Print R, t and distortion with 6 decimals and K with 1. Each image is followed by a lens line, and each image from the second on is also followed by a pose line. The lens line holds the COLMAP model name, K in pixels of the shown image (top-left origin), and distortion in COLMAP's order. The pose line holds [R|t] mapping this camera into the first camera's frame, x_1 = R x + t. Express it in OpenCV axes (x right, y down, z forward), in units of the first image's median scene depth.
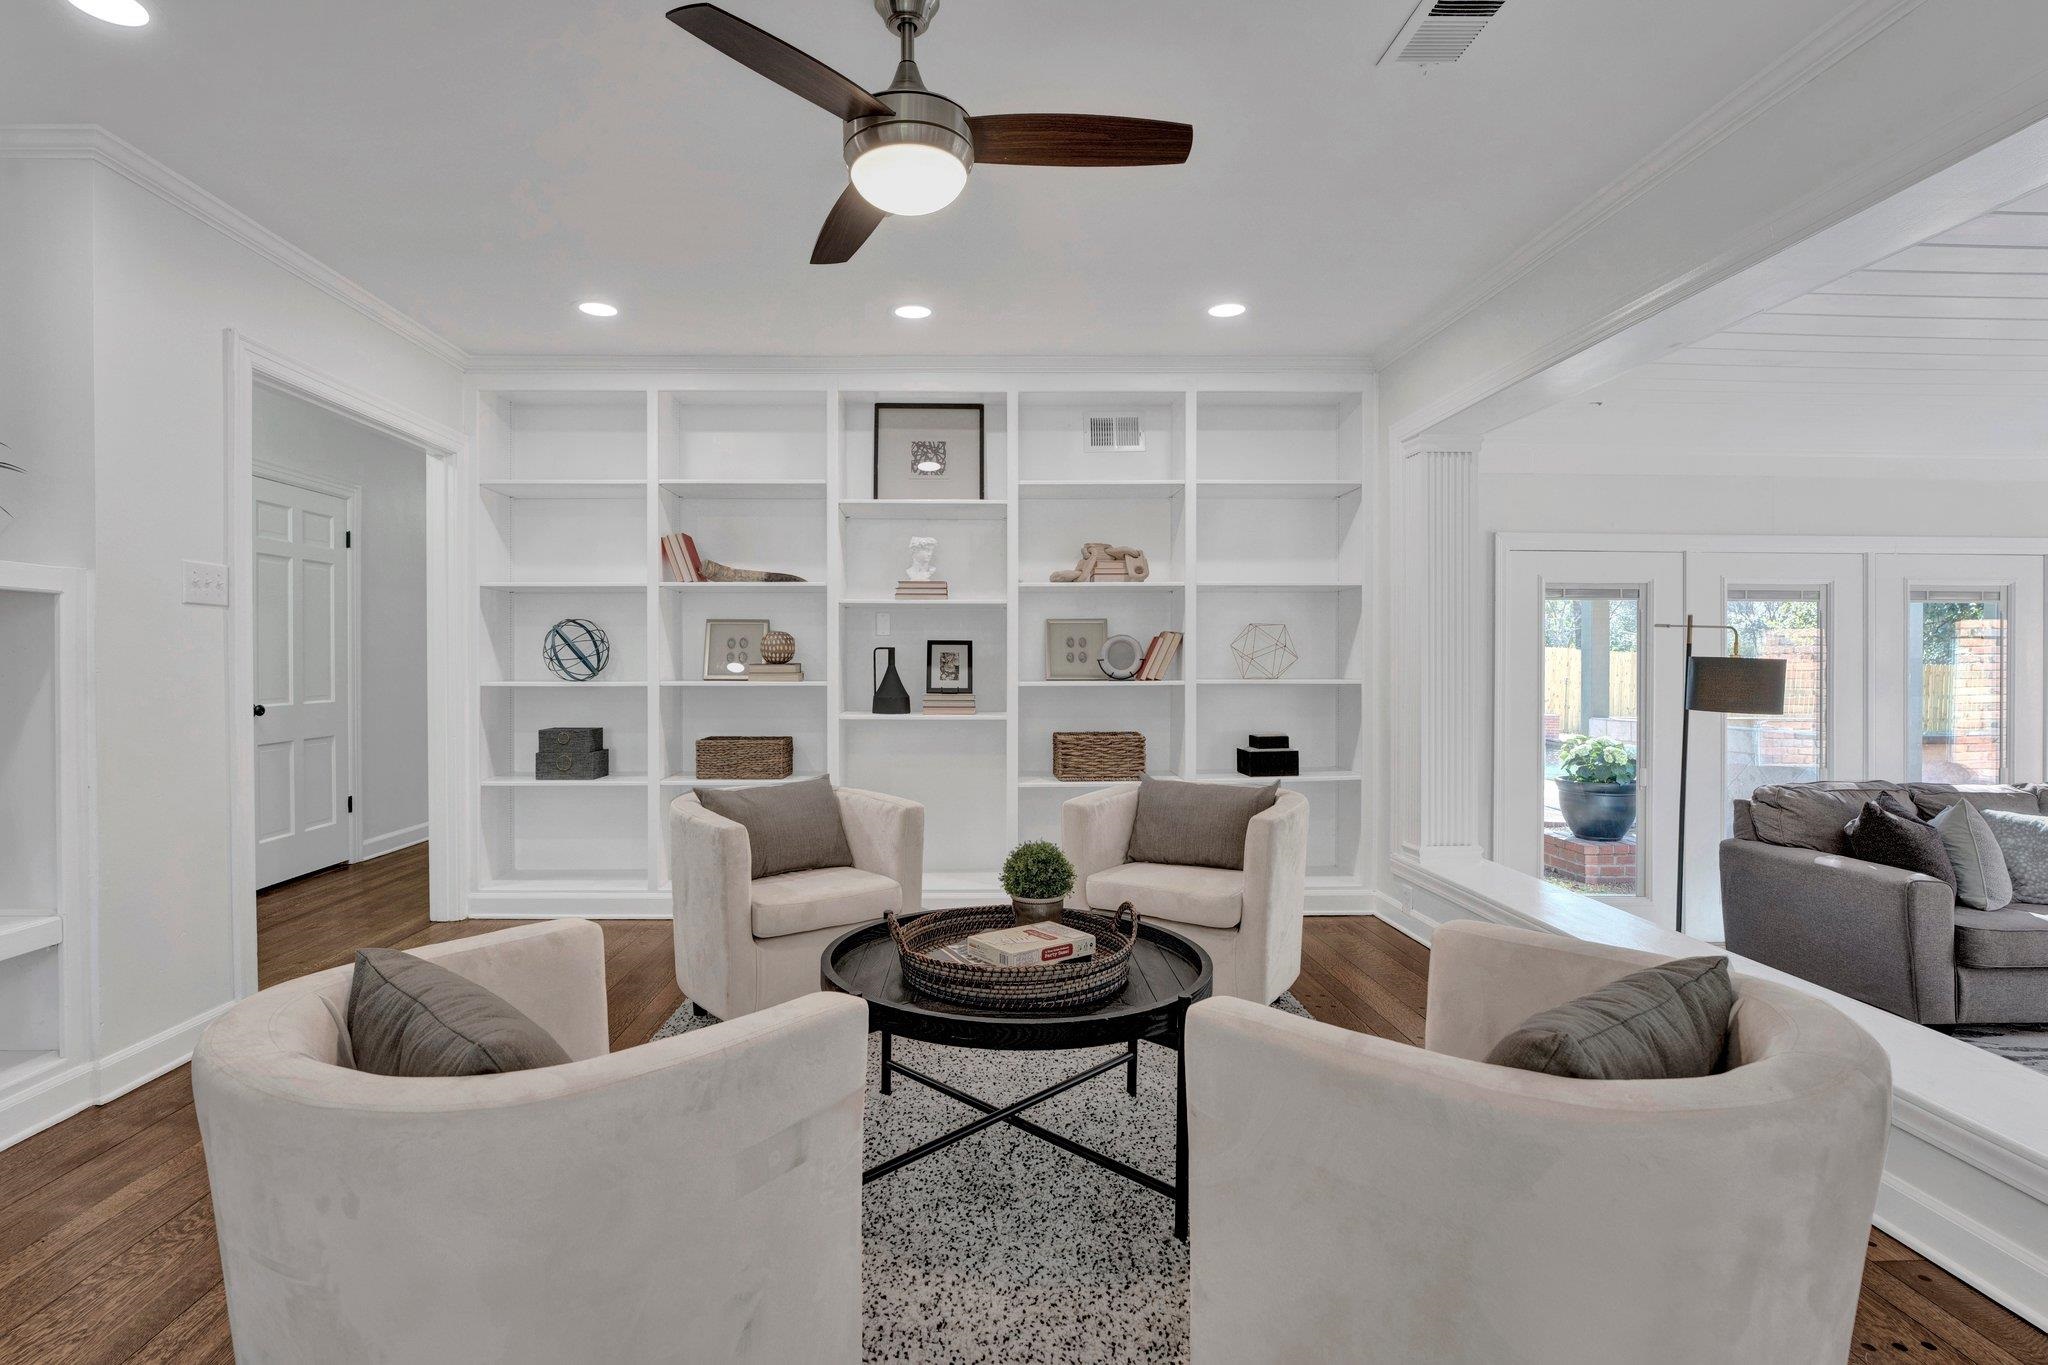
lens RADIAL K [[966.7, 0, 1018.2], [0, 966.7, 671.5], [0, 0, 1]] dist [-0.012458, 0.000866]
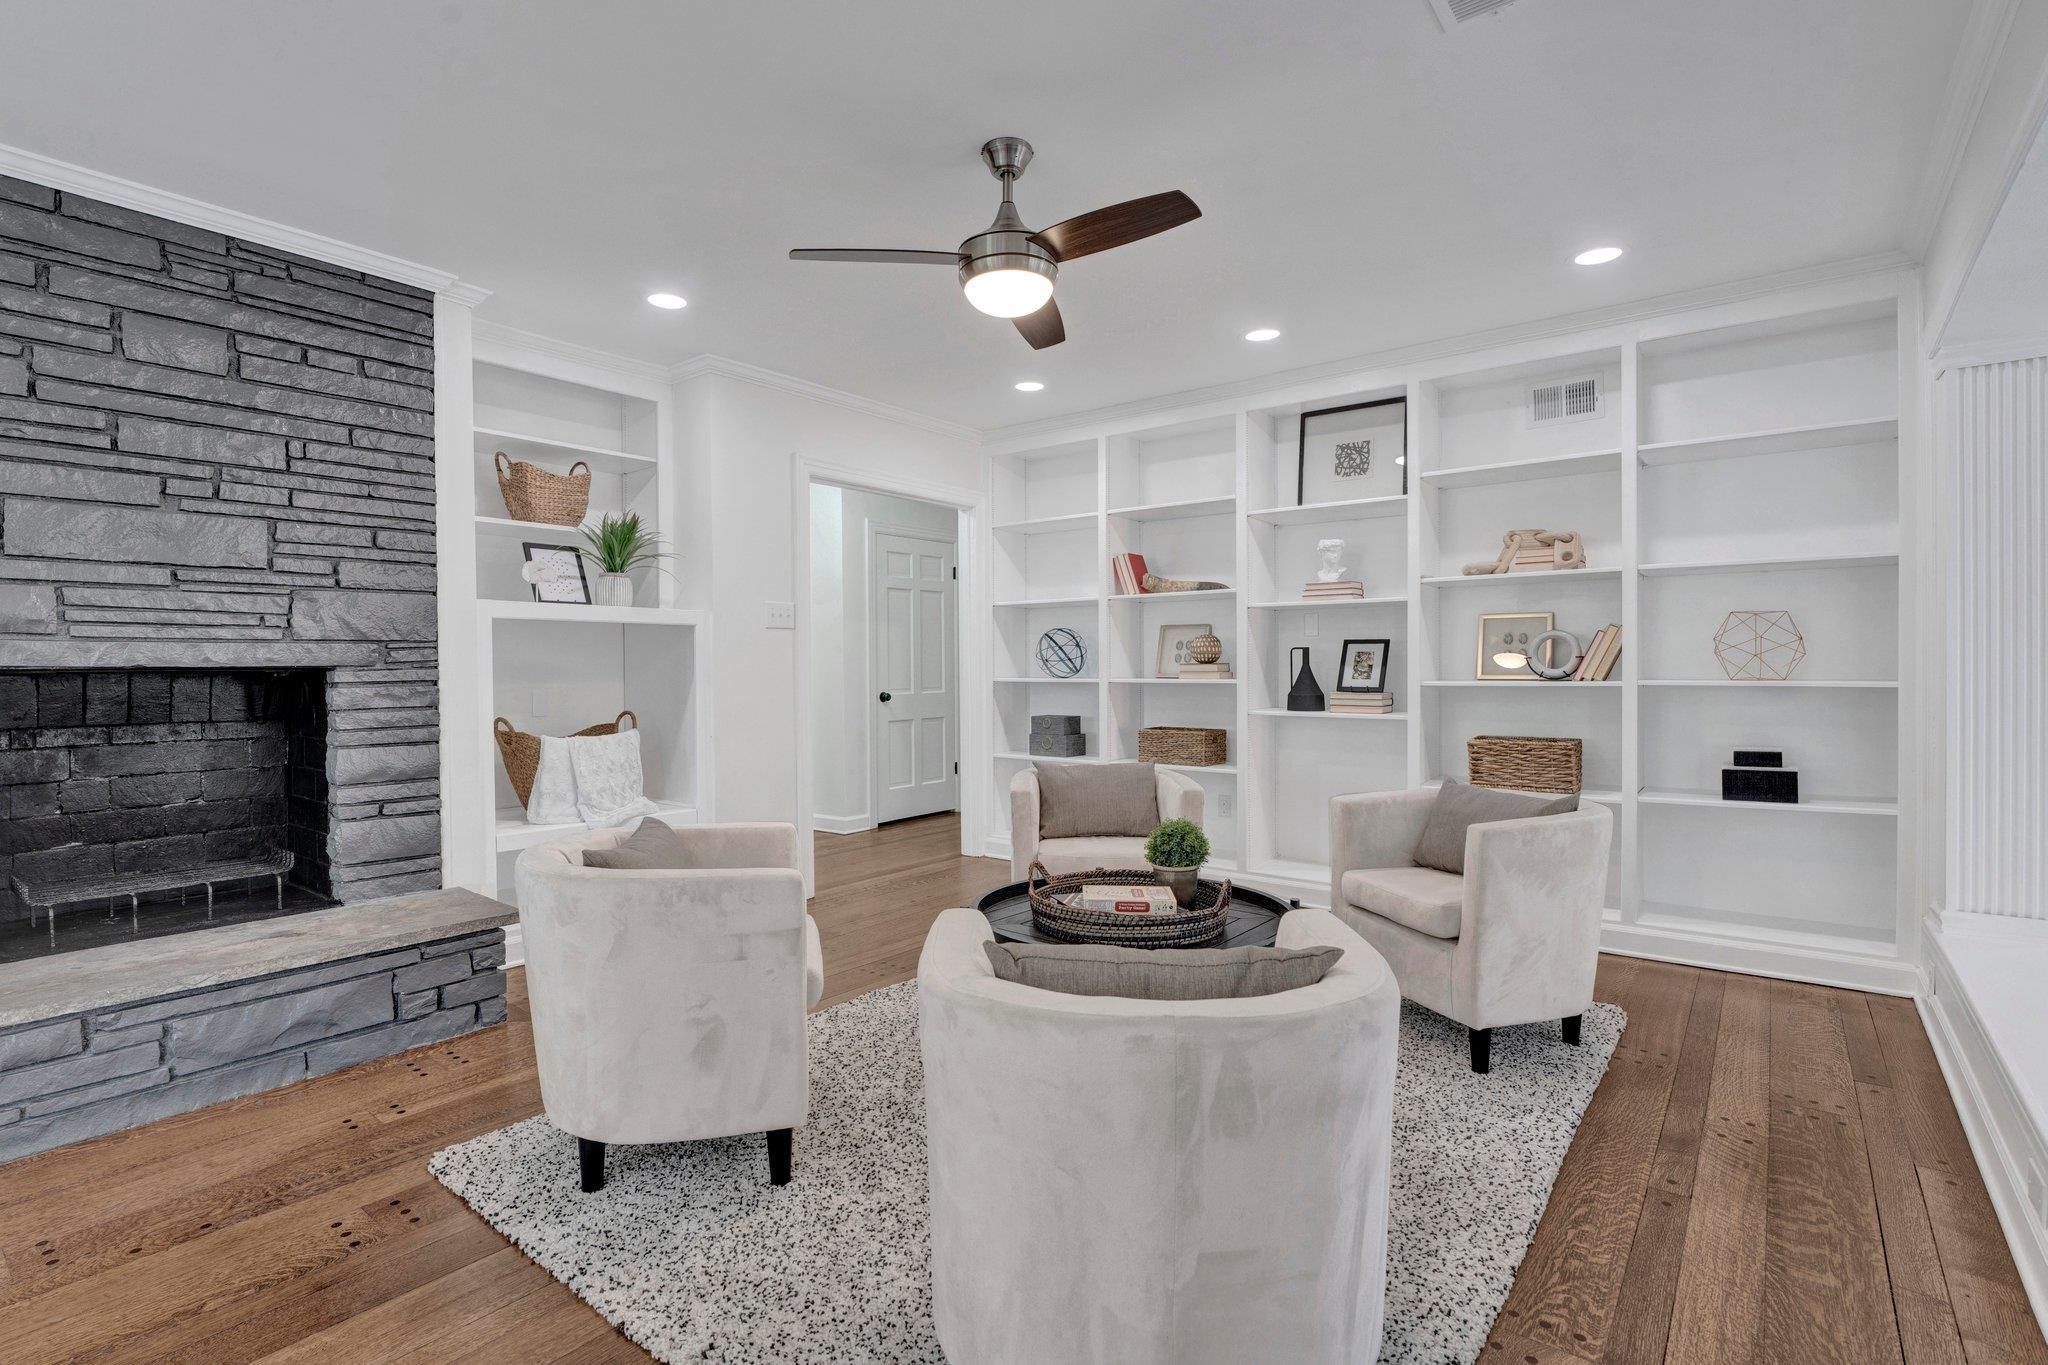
lens RADIAL K [[966.7, 0, 1022.4], [0, 966.7, 675.9], [0, 0, 1]] dist [-0.012458, 0.000866]
pose [[0.775294, 0.004287, -0.631586, 0.292725], [-0.000714, 0.999982, 0.005910, -0.000076], [0.631600, -0.004131, 0.775284, -0.000861]]
